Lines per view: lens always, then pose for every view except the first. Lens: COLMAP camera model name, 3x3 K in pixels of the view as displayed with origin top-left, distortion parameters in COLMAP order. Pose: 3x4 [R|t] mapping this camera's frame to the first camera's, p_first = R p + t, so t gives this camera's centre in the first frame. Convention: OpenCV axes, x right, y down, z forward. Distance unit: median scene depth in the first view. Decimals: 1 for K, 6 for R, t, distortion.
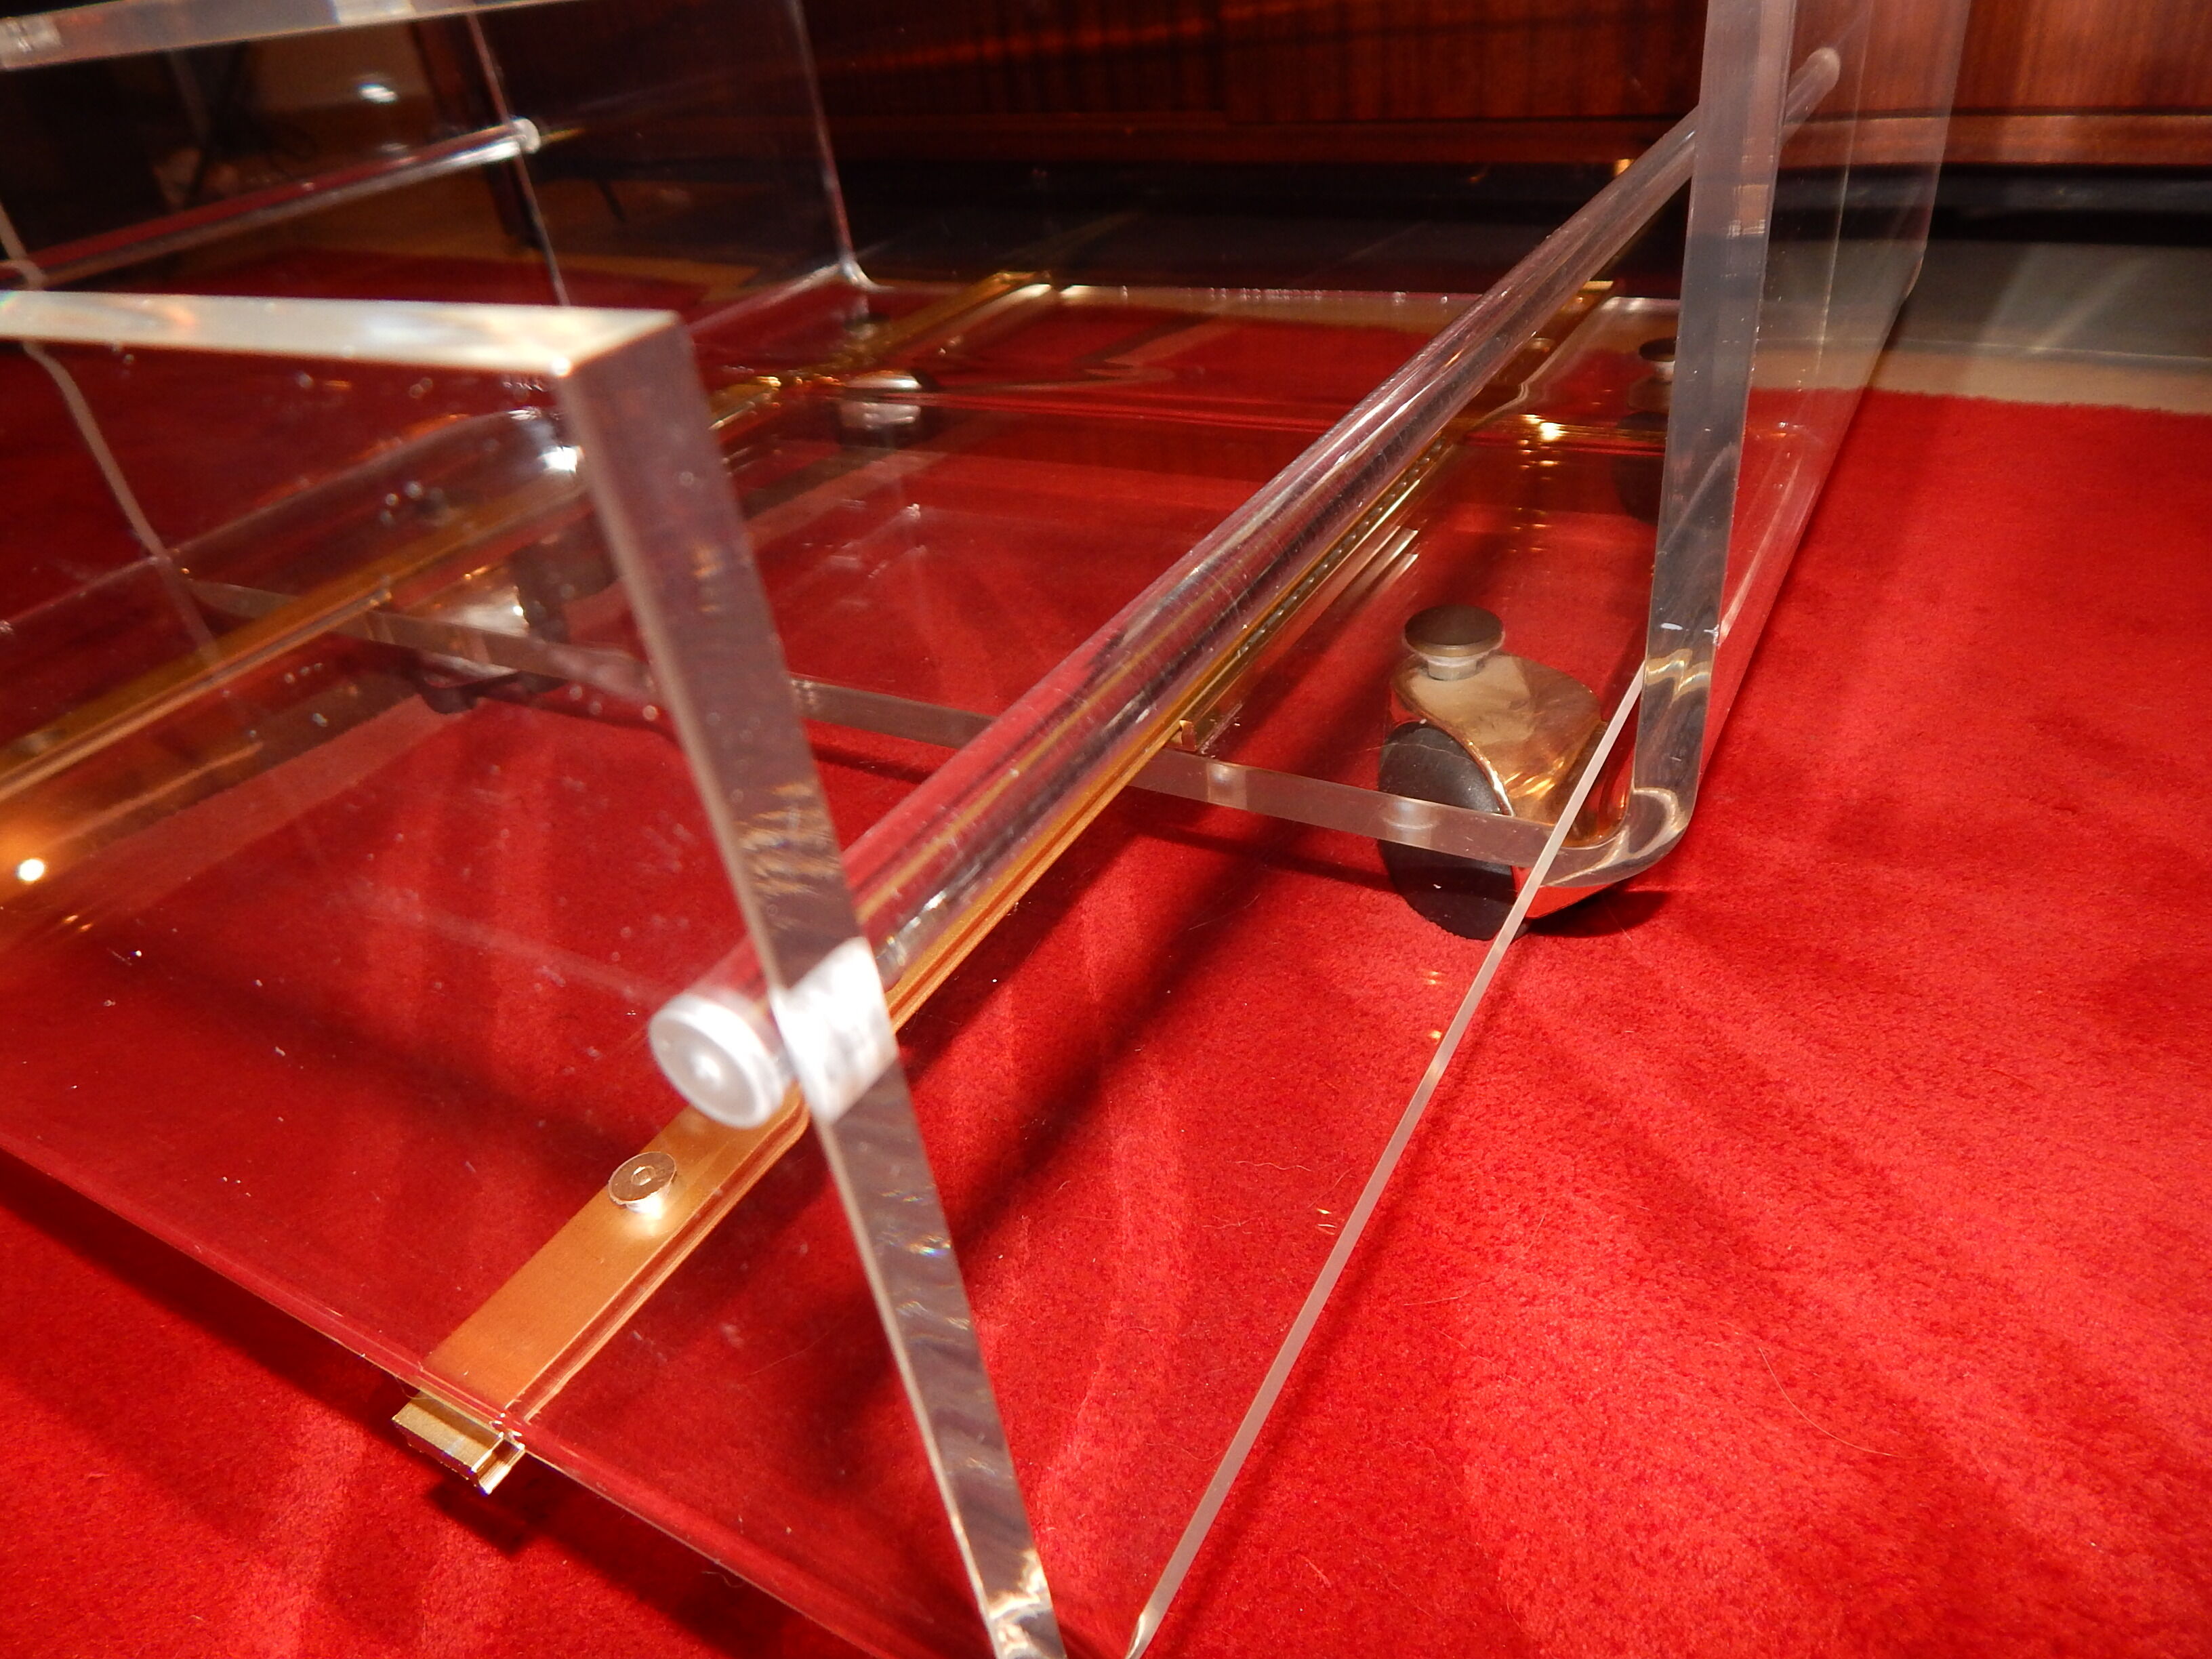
lens RADIAL K [[1446.3, 0, 1106.0], [0, 1446.3, 829.5], [0, 0, 1]] dist [-0.001853, -0.001884]
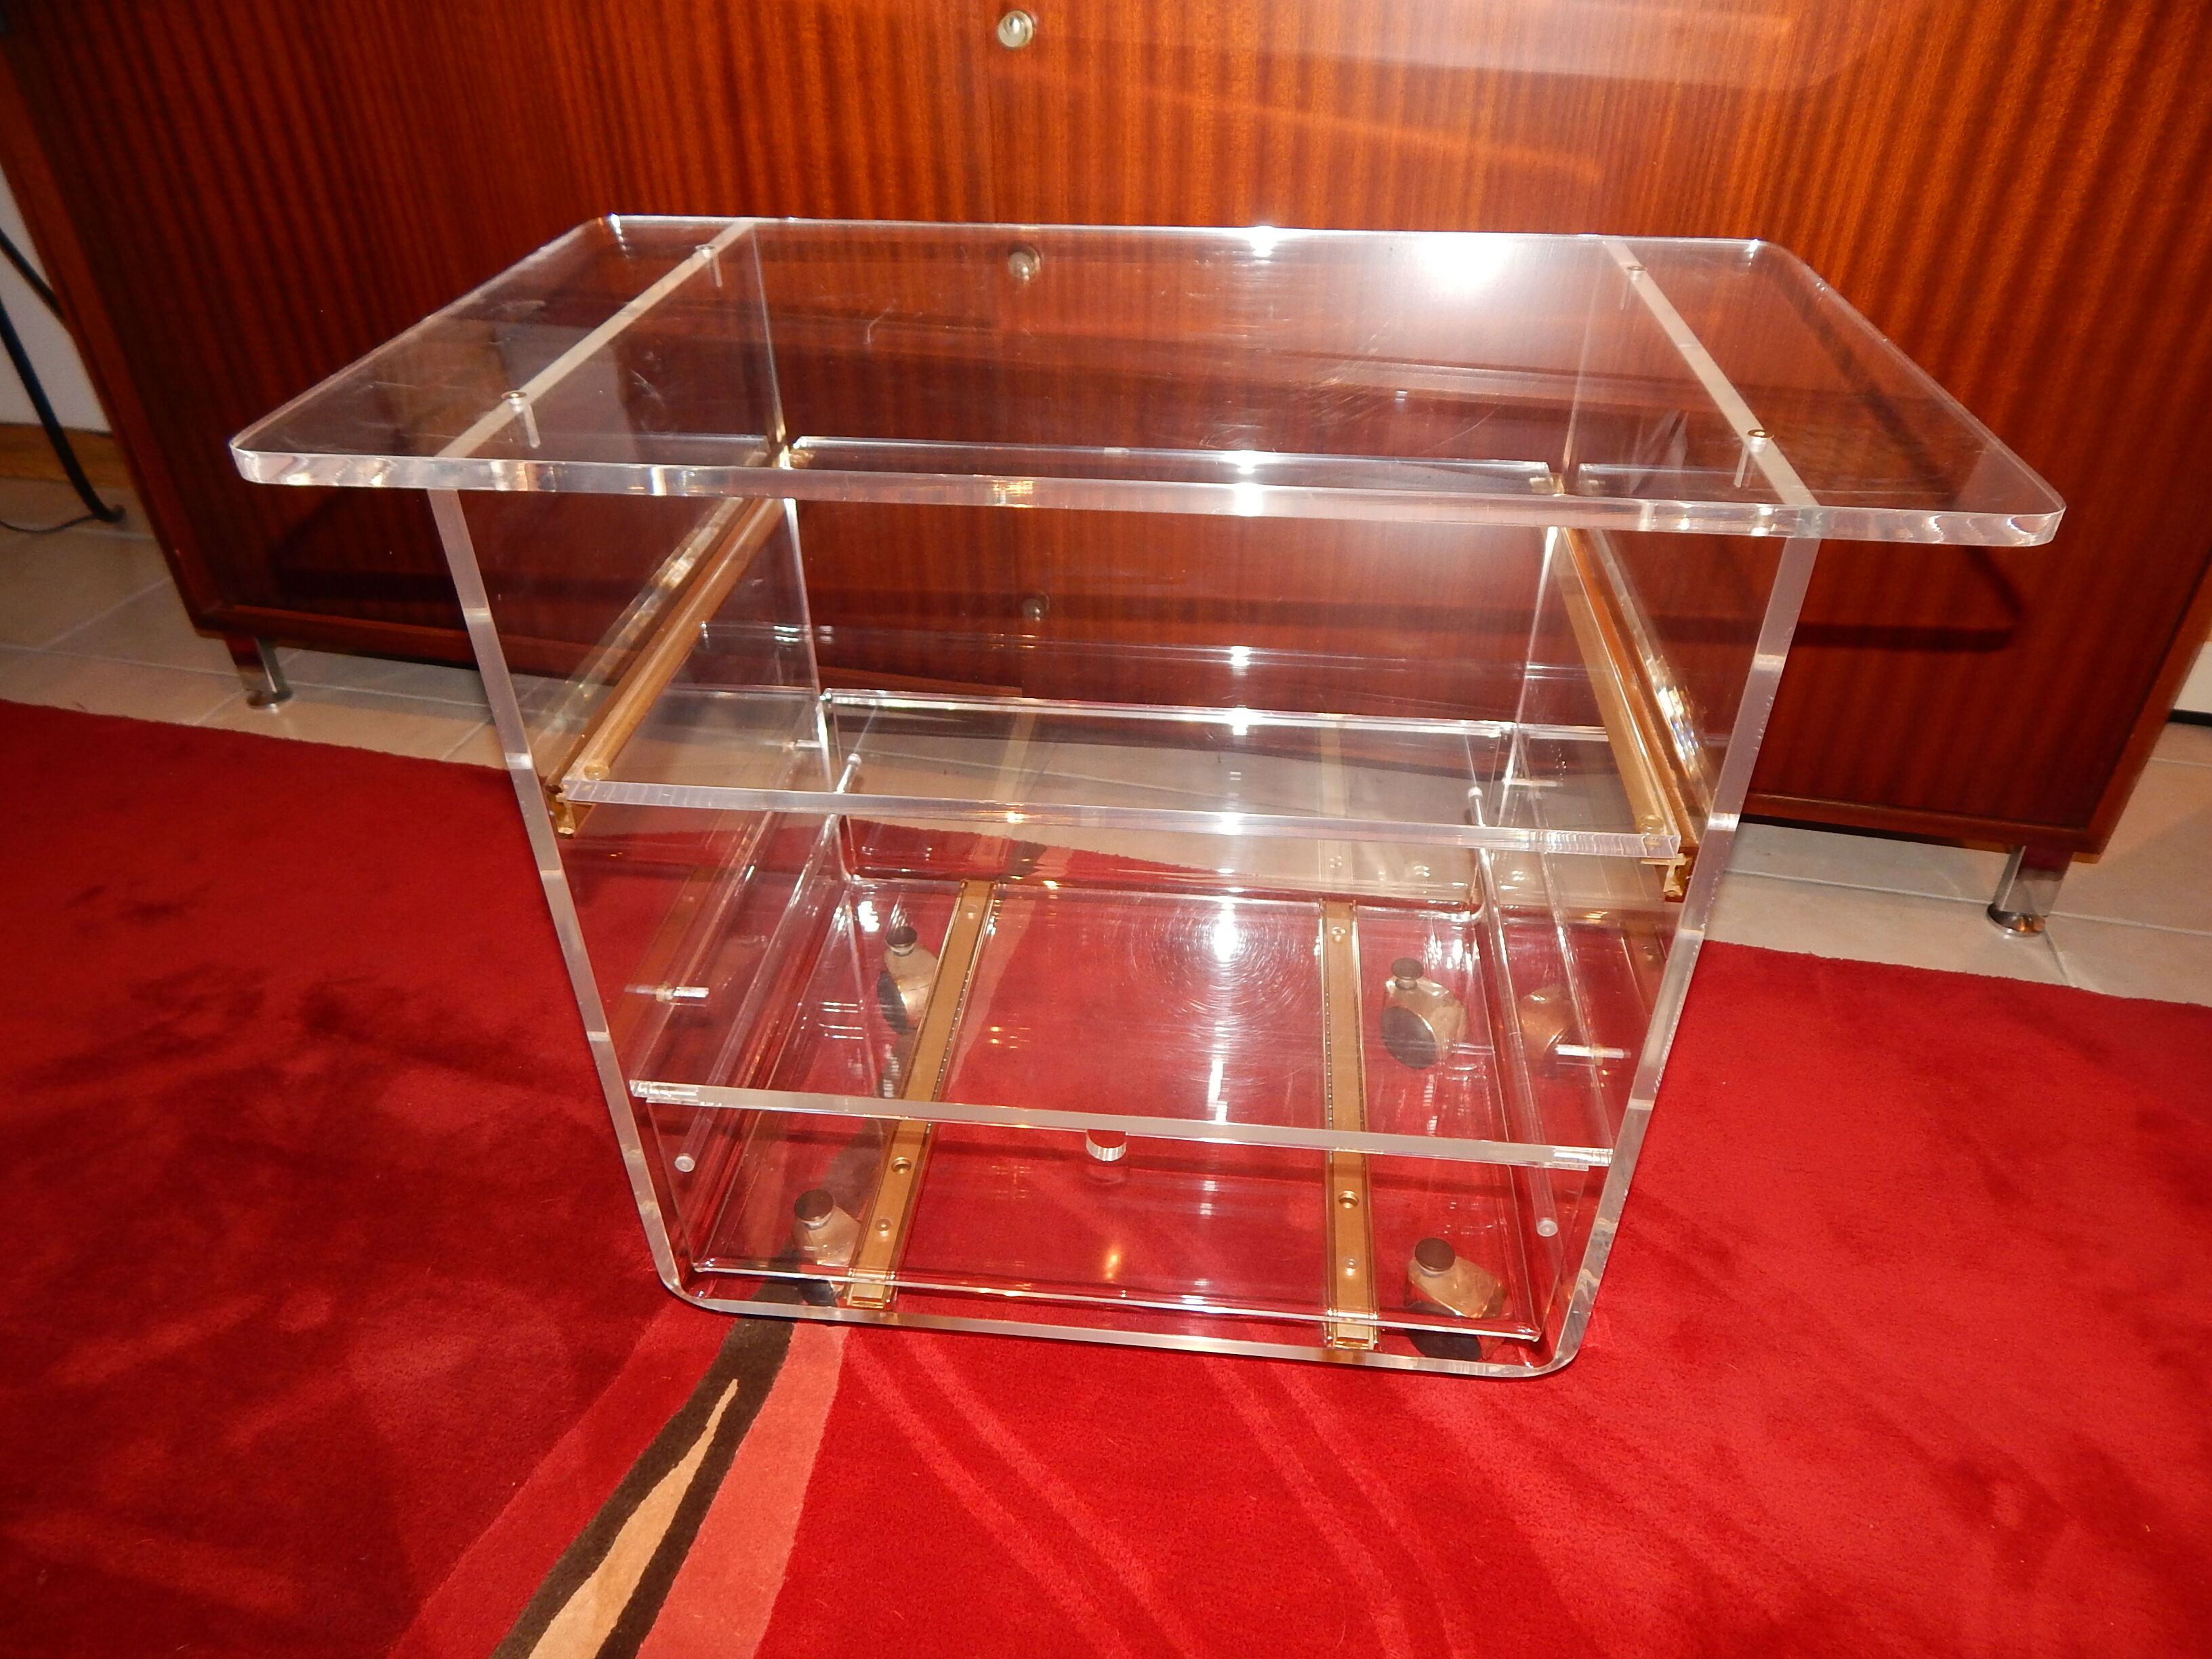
lens RADIAL K [[1446.3, 0, 1106.0], [0, 1446.3, 829.5], [0, 0, 1]] dist [-0.001853, -0.001884]
pose [[0.906378, -0.148138, 0.395643, -1.442517], [0.146241, 0.988625, 0.035141, -1.298168], [-0.396348, 0.026008, 0.917732, -1.310201]]
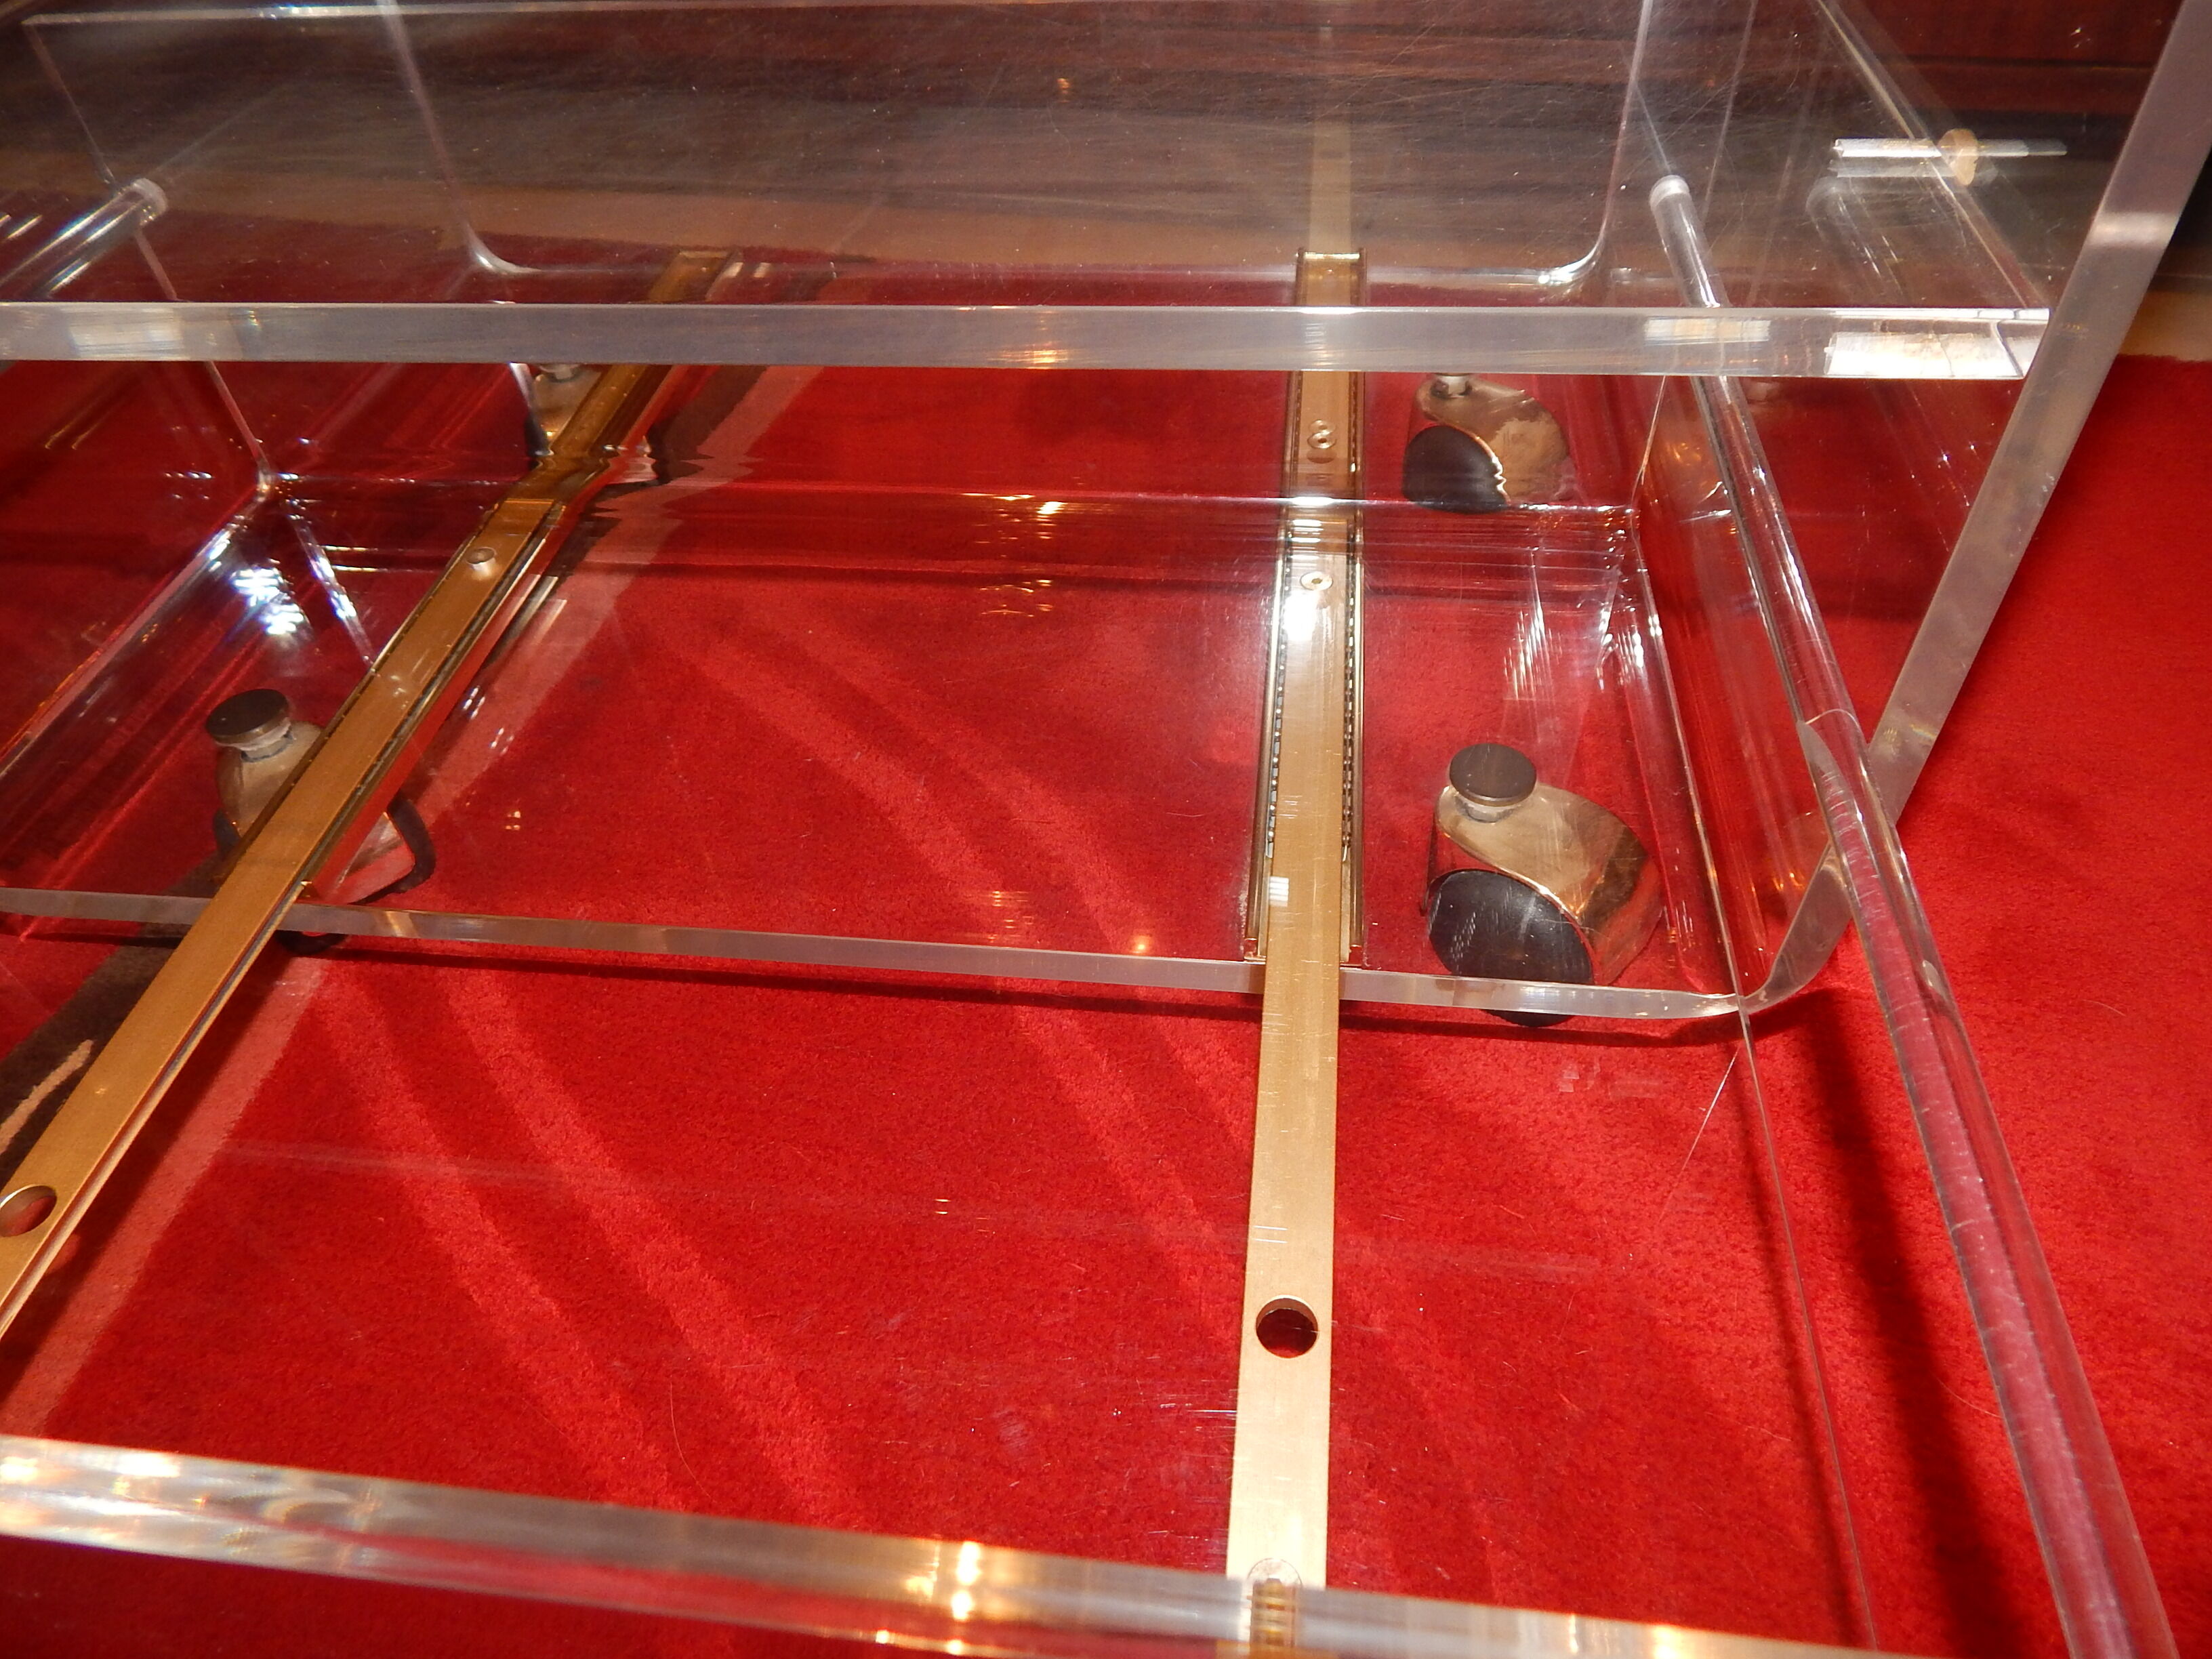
lens RADIAL K [[1446.3, 0, 1106.0], [0, 1446.3, 829.5], [0, 0, 1]] dist [-0.001853, -0.001884]
pose [[0.920080, -0.227706, 0.318751, -0.522541], [0.170701, 0.965439, 0.196948, -0.465930], [-0.352581, -0.126797, 0.927151, 0.090796]]
